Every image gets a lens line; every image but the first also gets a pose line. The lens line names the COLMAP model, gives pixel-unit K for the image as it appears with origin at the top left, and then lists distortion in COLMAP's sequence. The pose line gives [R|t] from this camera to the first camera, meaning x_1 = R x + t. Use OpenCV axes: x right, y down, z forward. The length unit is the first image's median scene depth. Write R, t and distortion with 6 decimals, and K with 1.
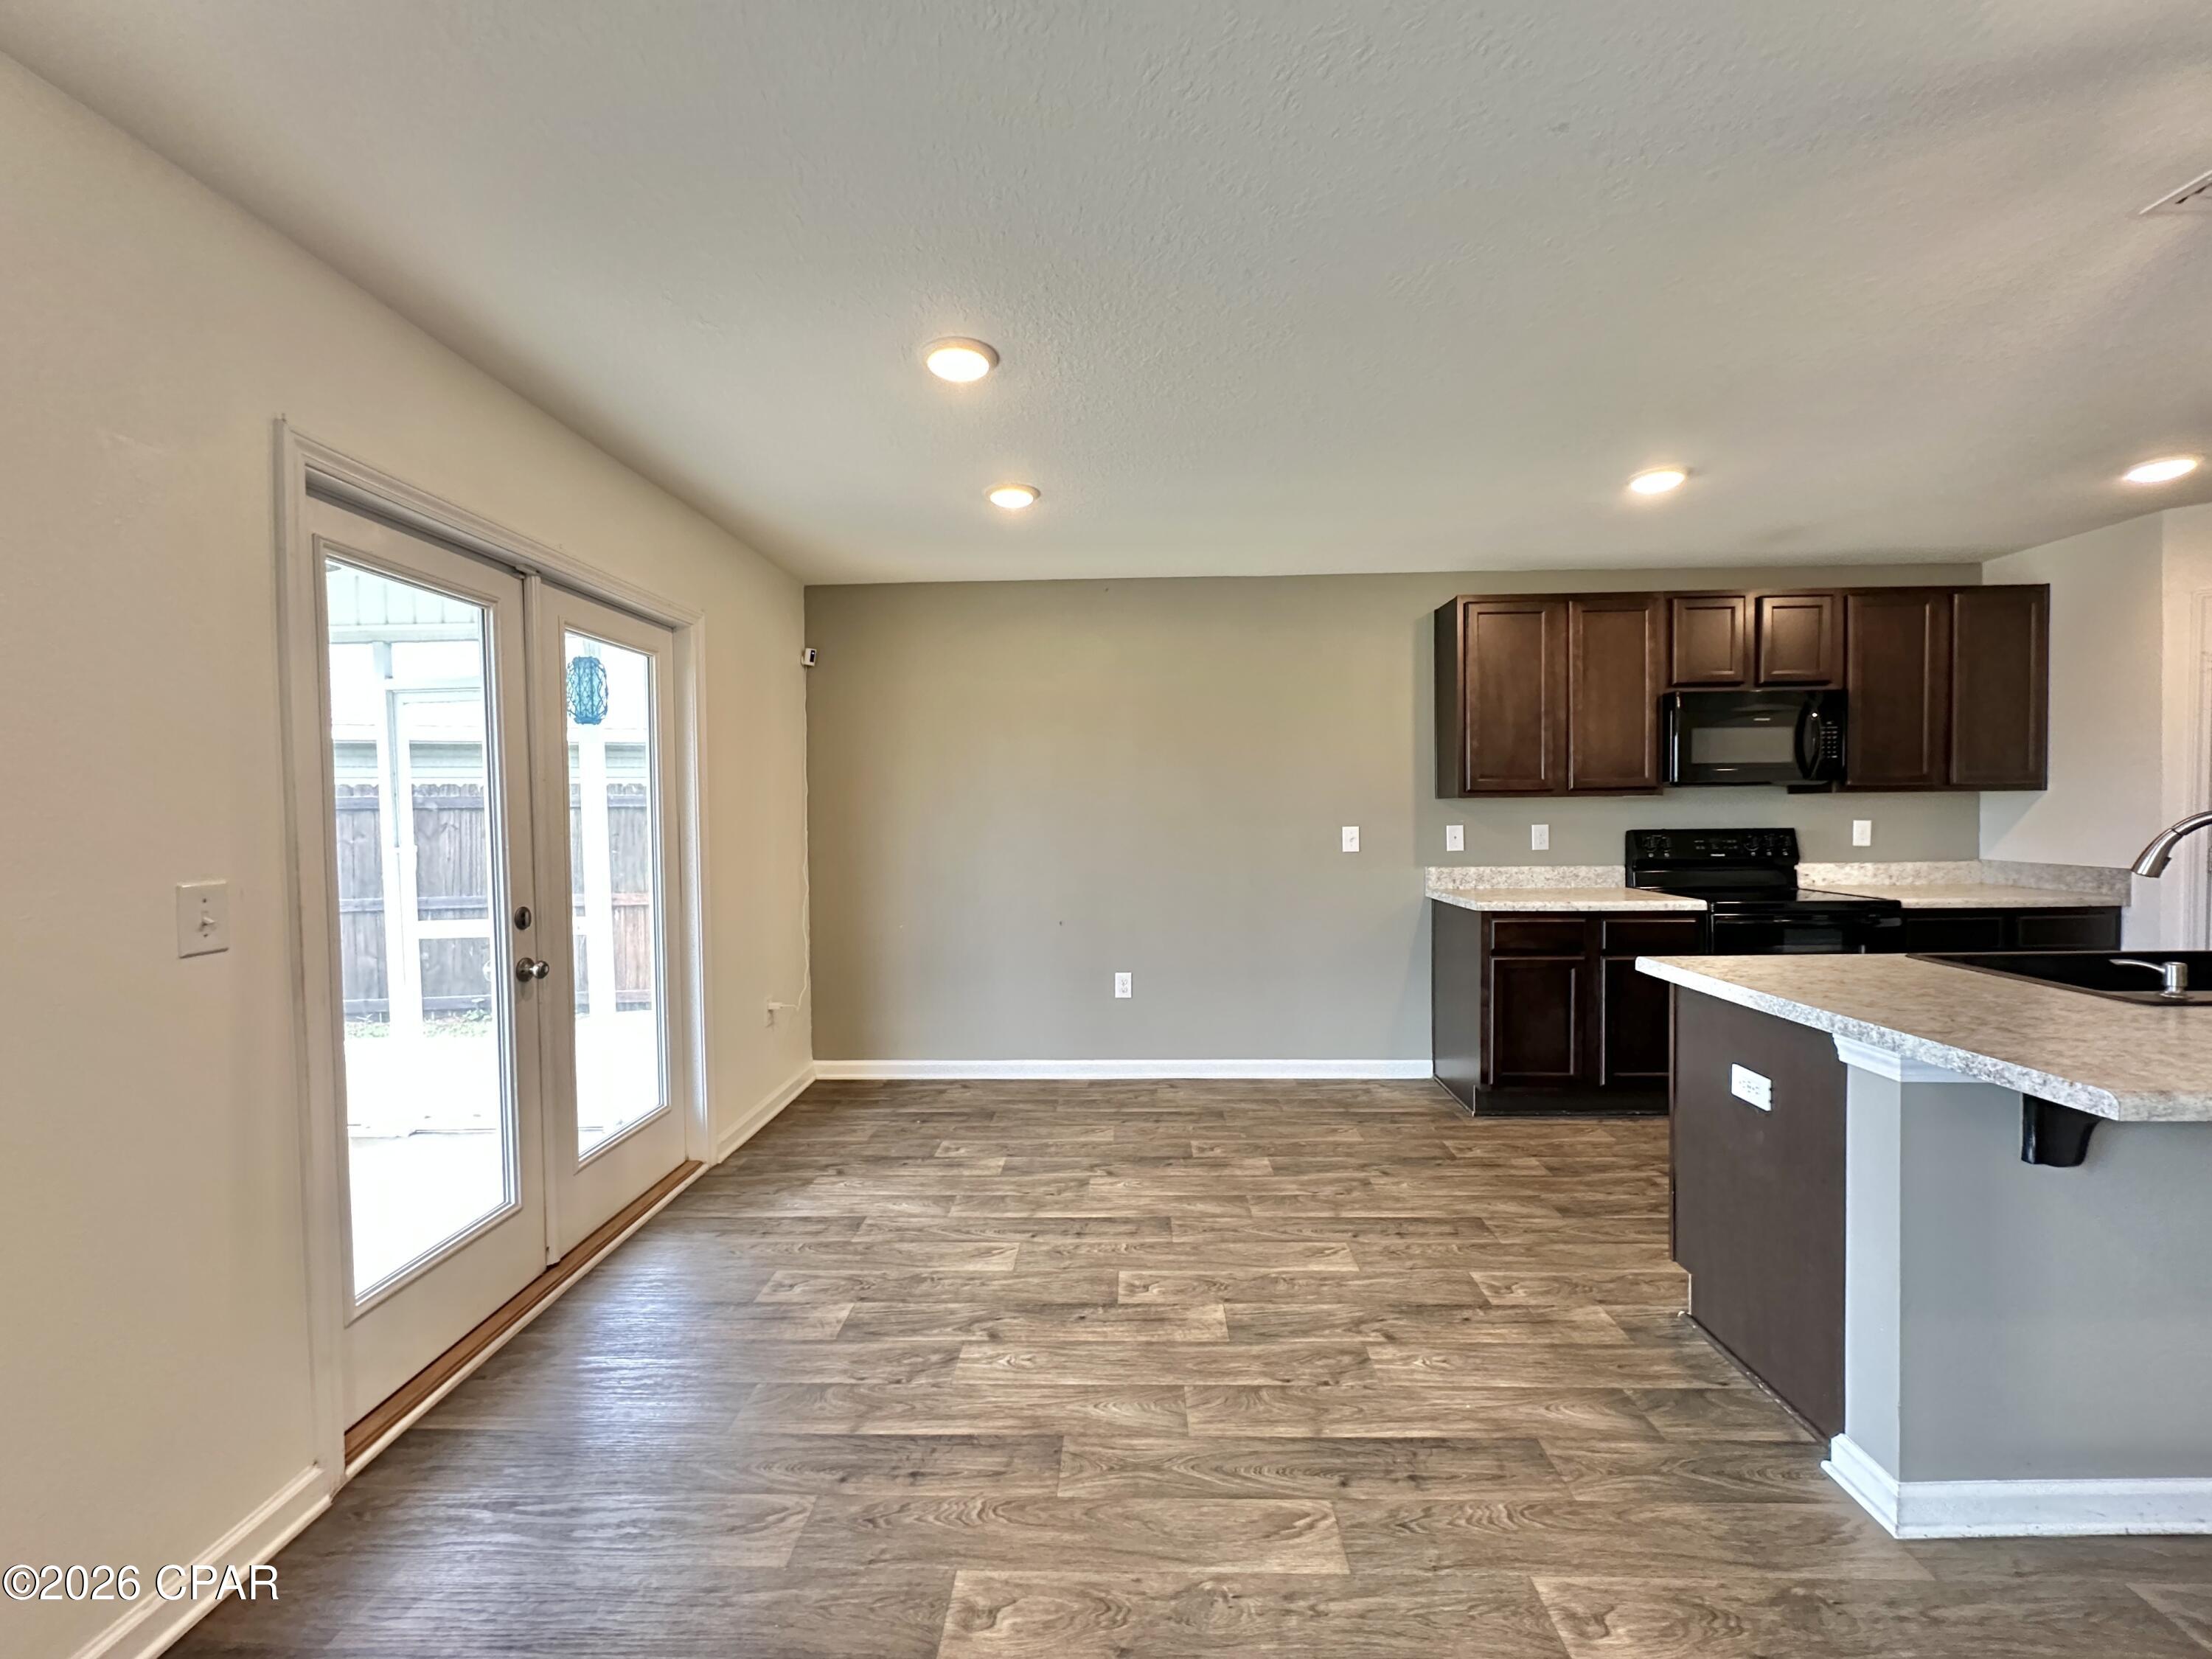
lens RADIAL K [[881.9, 0, 1107.8], [0, 881.9, 829.5], [0, 0, 1]] dist [-0.004001, 0.000165]
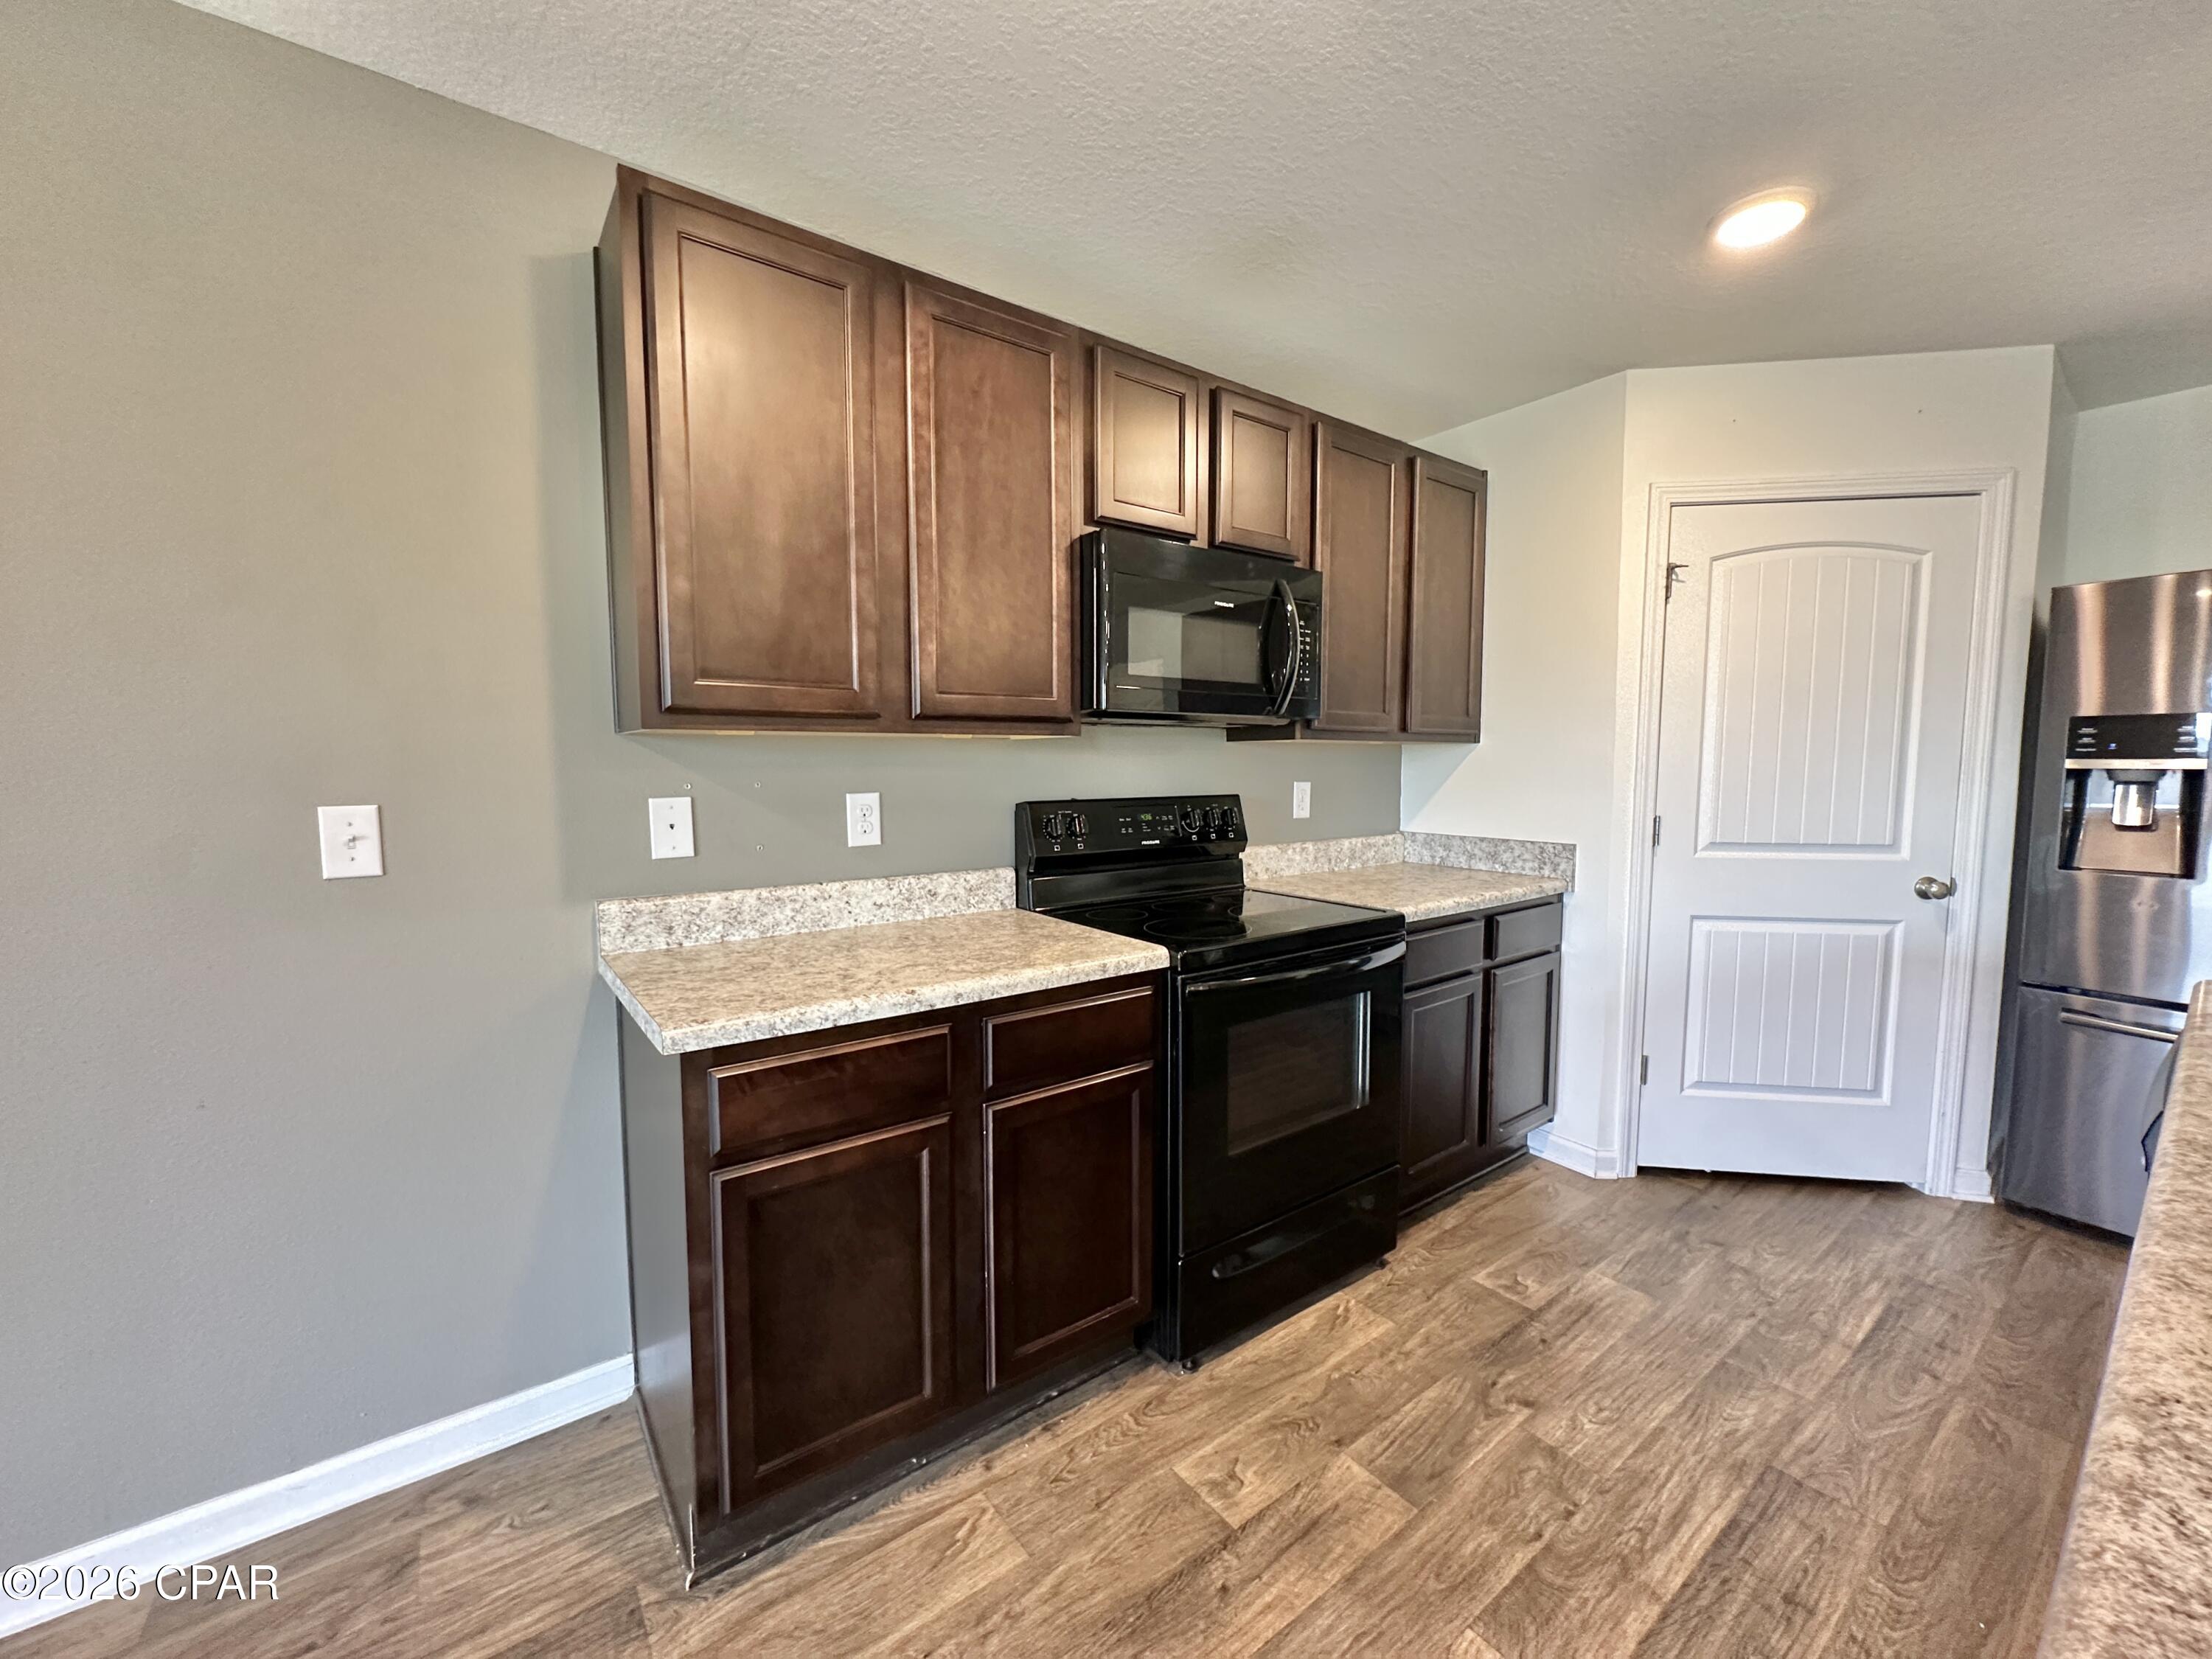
lens RADIAL K [[881.9, 0, 1107.8], [0, 881.9, 829.5], [0, 0, 1]] dist [-0.004001, 0.000165]
pose [[0.782462, -0.037403, 0.621574, 0.322000], [0.007230, 0.998673, 0.050993, -0.010070], [-0.622656, -0.035406, 0.781694, 0.588045]]
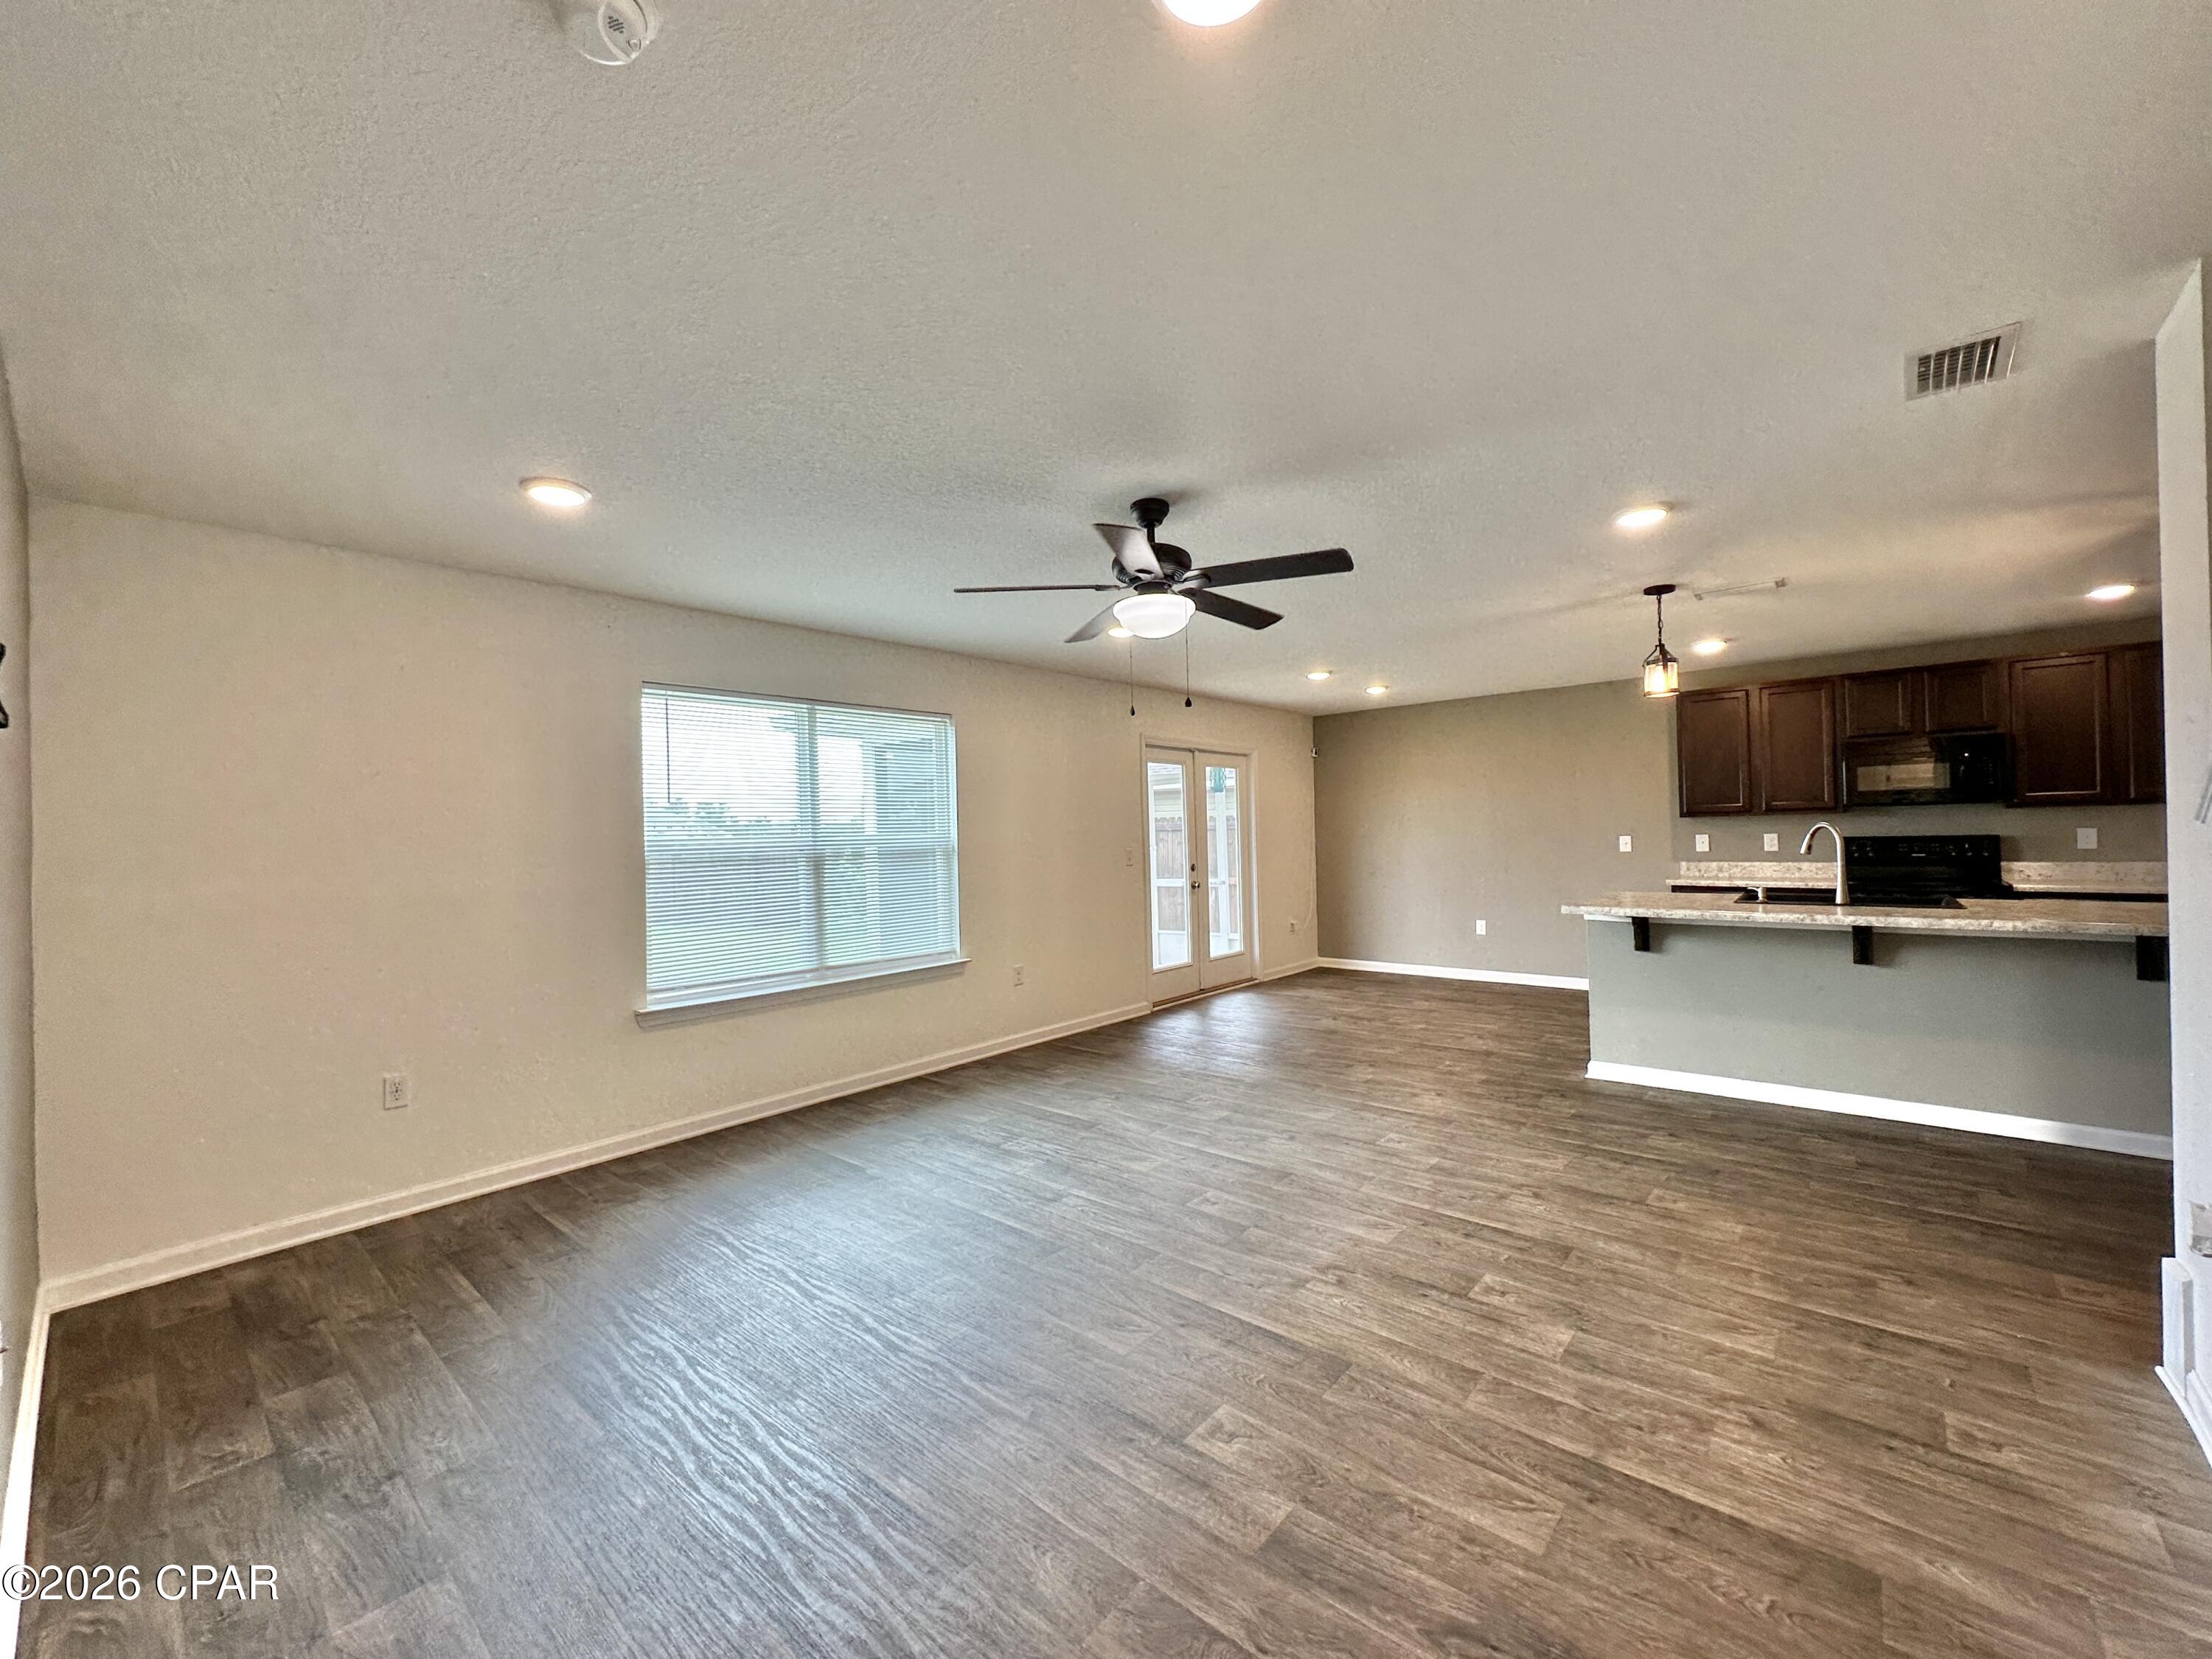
lens RADIAL K [[872.3, 0, 1097.5], [0, 872.3, 841.3], [0, 0, 1]] dist [-0.009773, 0.000324]
pose [[0.764270, -0.001490, -0.644895, 0.614989], [-0.000871, 0.999994, -0.003342, 0.013964], [0.644896, 0.003116, 0.764264, -0.908737]]
